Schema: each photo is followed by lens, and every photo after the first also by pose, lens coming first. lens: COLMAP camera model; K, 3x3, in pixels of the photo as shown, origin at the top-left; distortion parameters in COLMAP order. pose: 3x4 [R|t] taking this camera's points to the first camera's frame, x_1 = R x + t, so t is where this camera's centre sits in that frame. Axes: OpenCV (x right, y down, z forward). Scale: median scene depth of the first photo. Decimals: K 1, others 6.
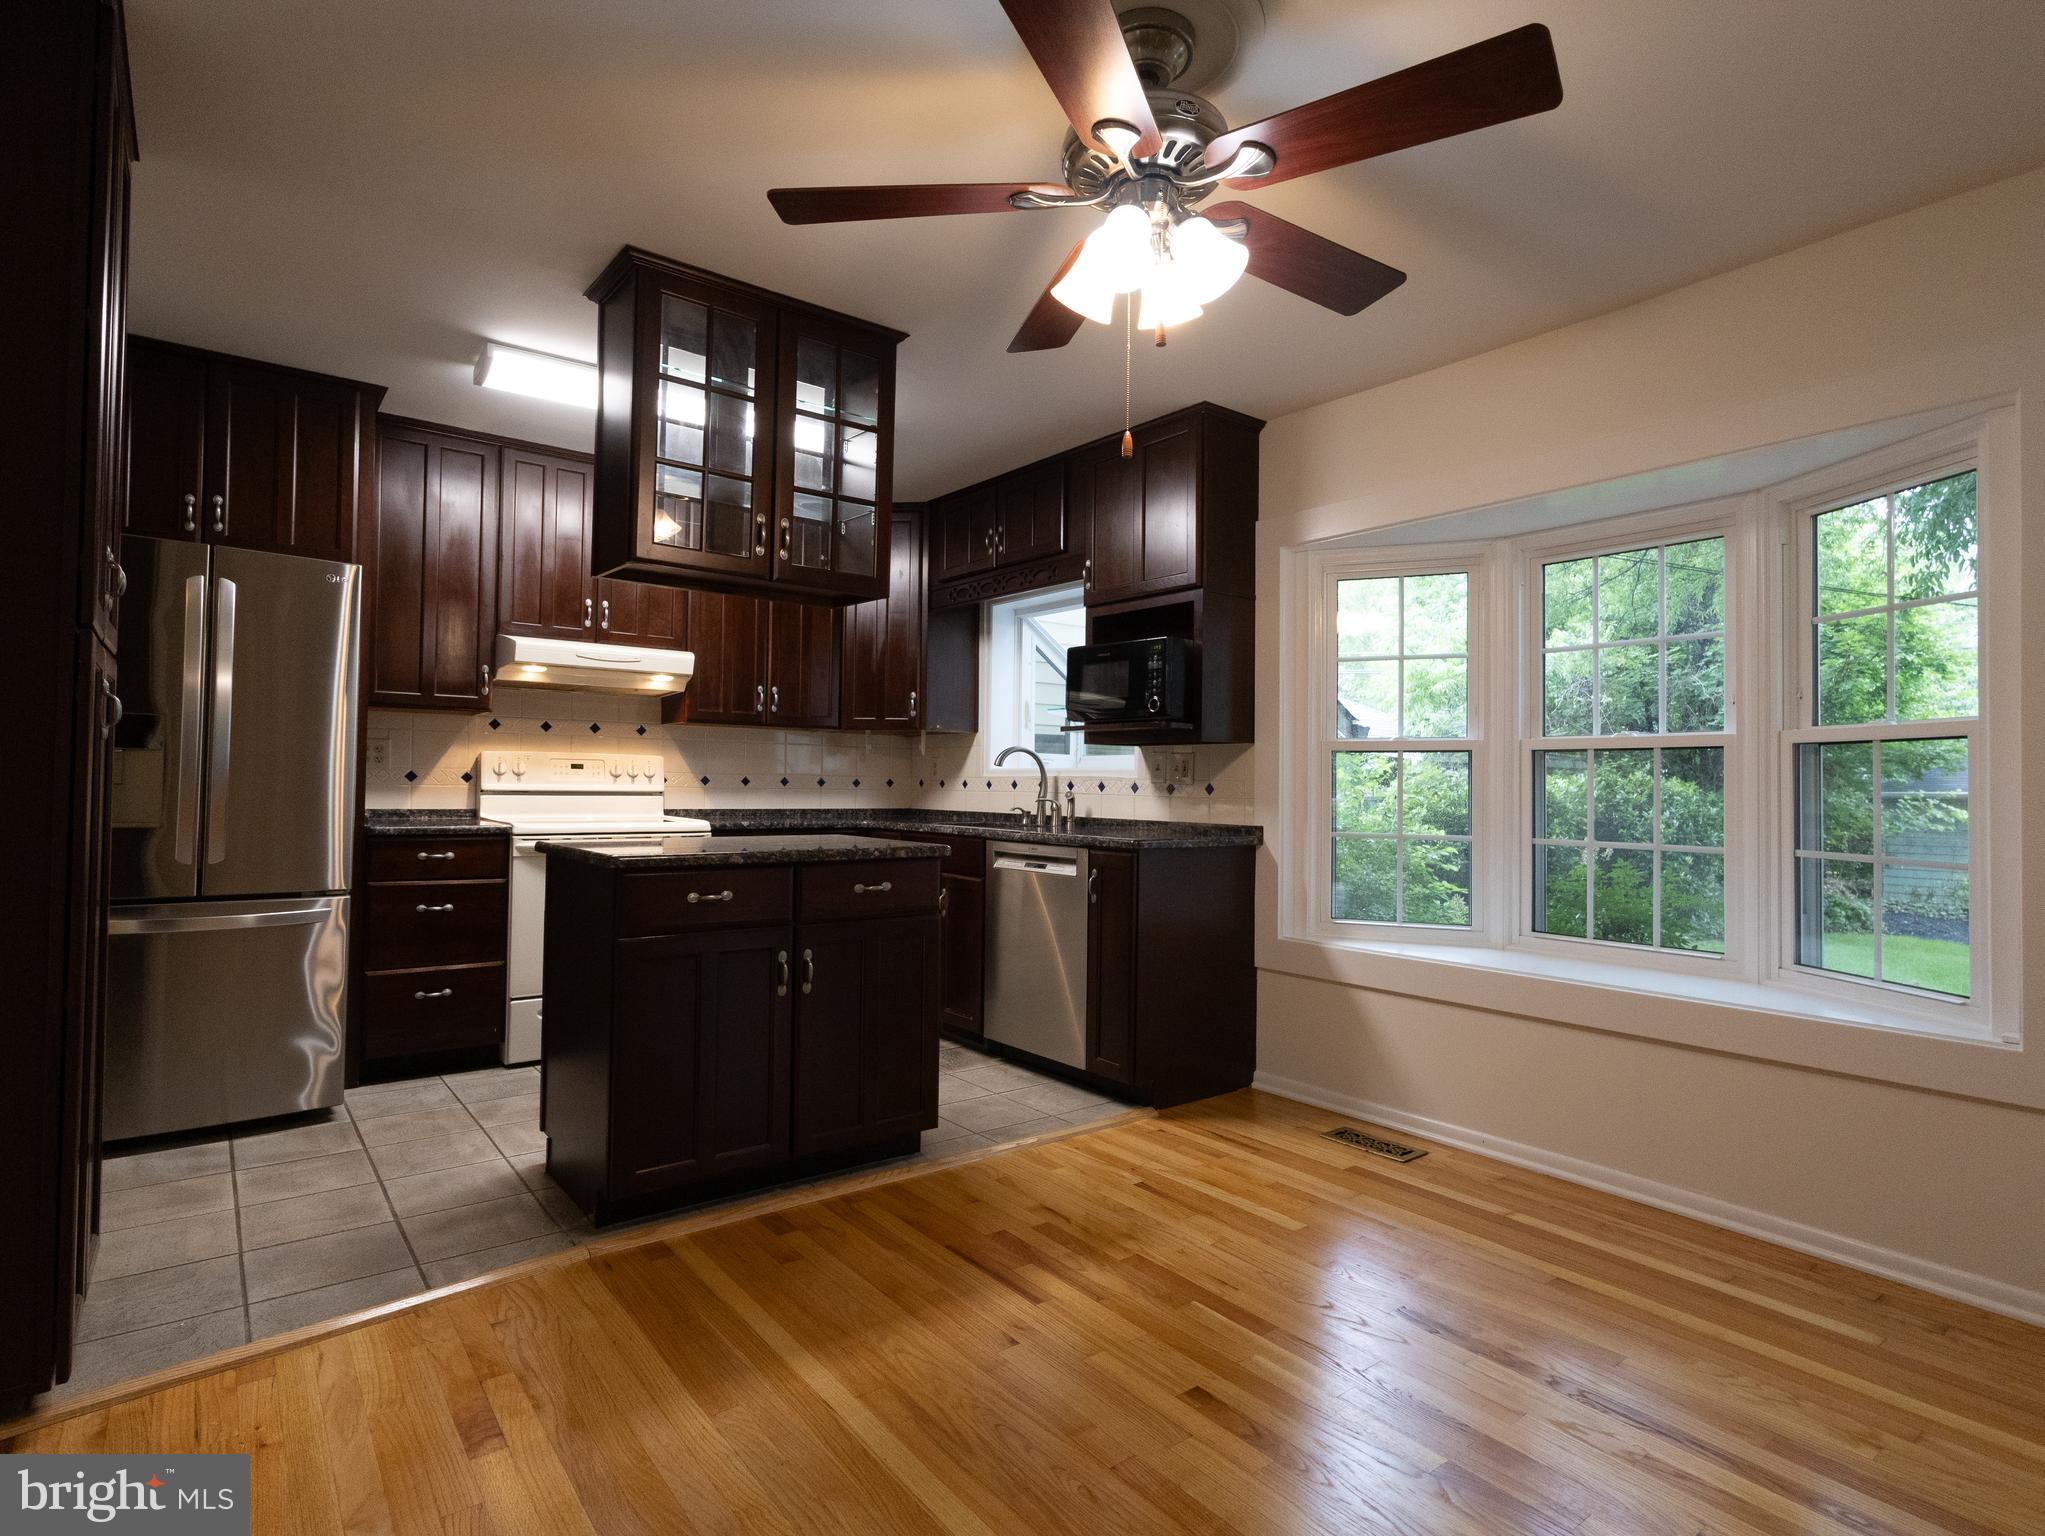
lens RADIAL K [[1059.5, 0, 1027.0], [0, 1059.5, 765.1], [0, 0, 1]] dist [-0.005857, 0.000265]
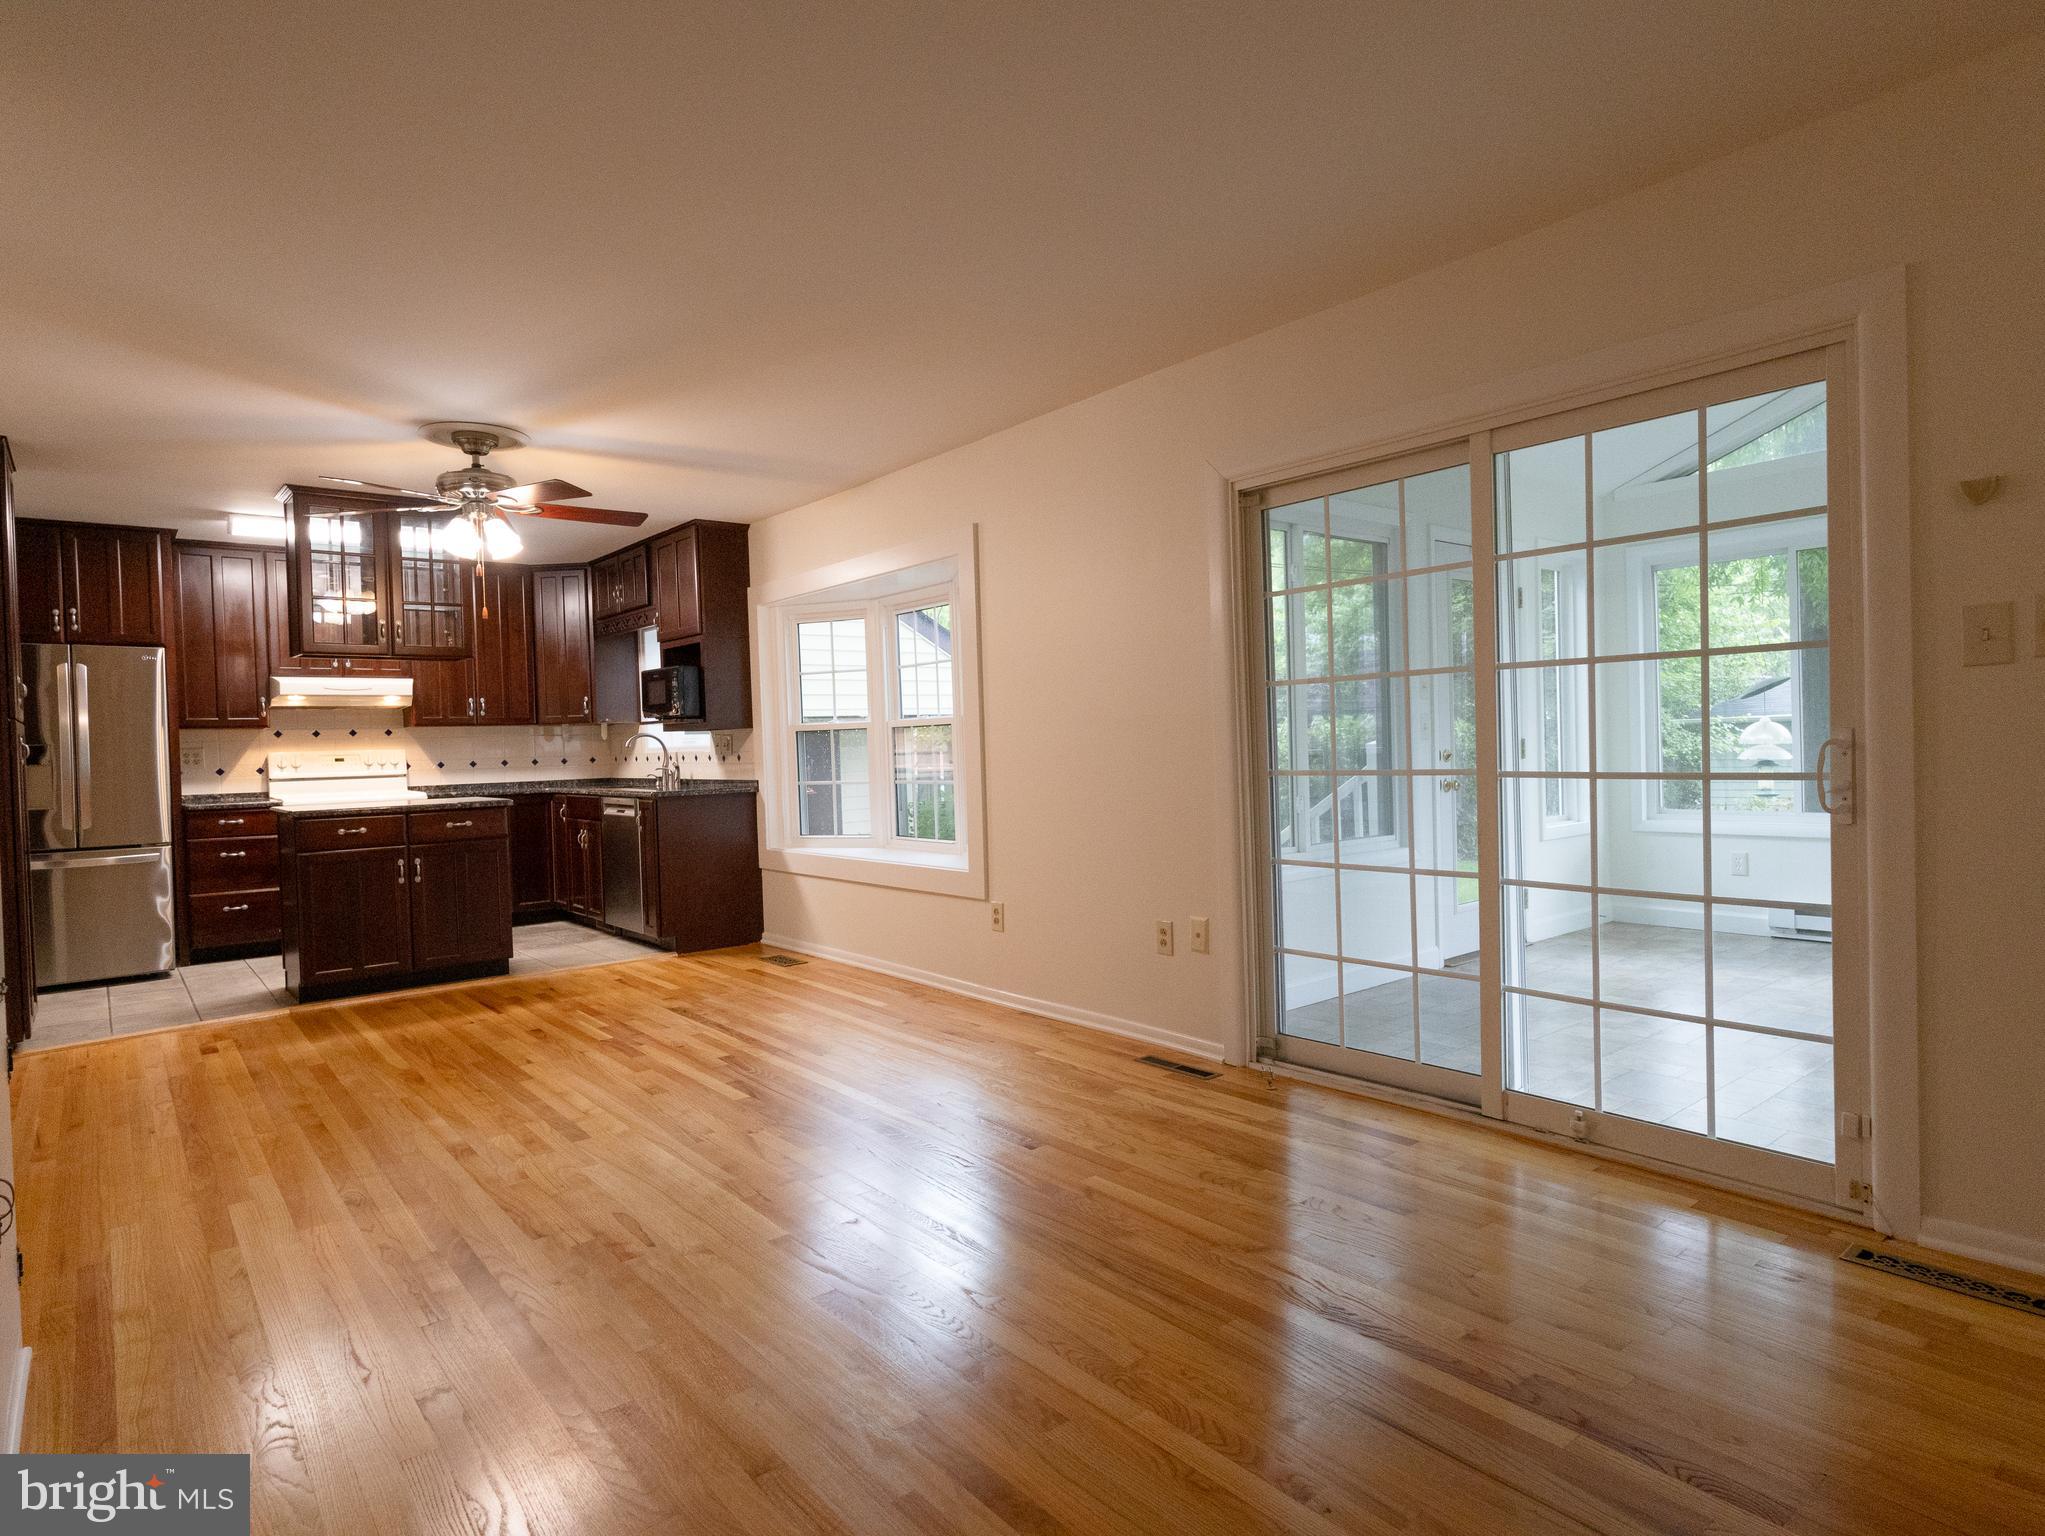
lens RADIAL K [[1105.8, 0, 1019.1], [0, 1105.8, 764.5], [0, 0, 1]] dist [-0.008067, -0.001319]
pose [[0.998329, -0.043800, 0.037684, 0.538372], [0.042369, 0.998381, 0.037958, -0.012159], [-0.039285, -0.036298, 0.998569, -0.661909]]
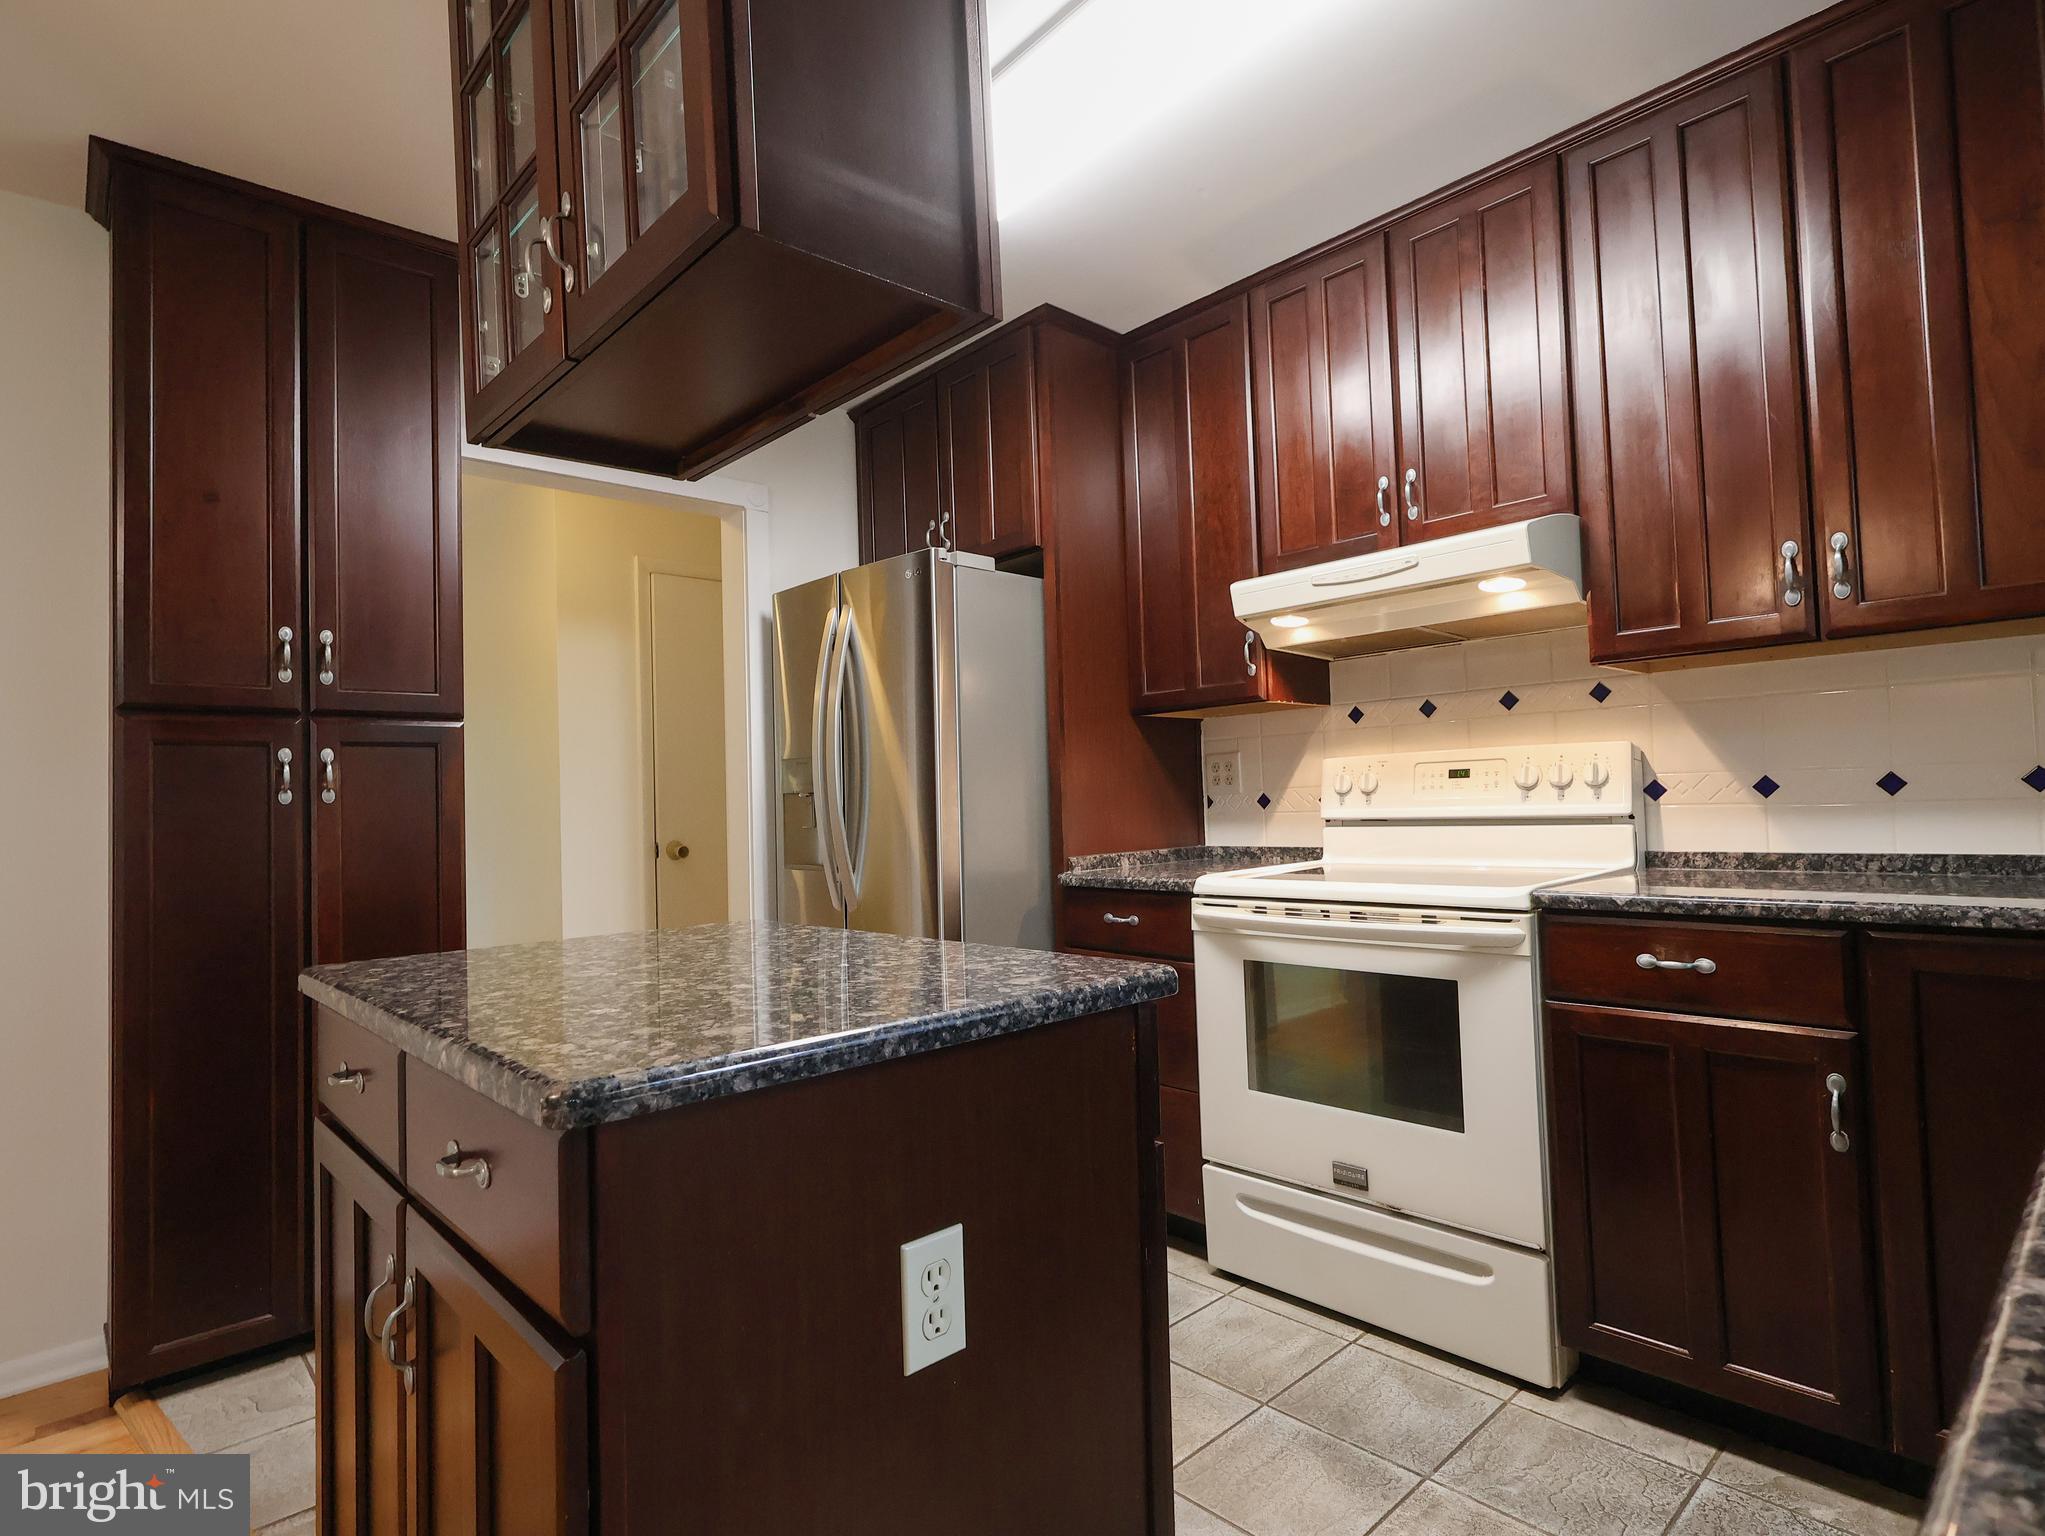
lens RADIAL K [[1059.5, 0, 1025.7], [0, 1059.5, 769.5], [0, 0, 1]] dist [-0.005857, 0.000265]
pose [[0.090218, -0.050710, -0.994630, 0.131539], [0.052132, 0.997574, -0.046131, 0.015342], [0.994557, -0.047690, 0.092643, 0.846562]]
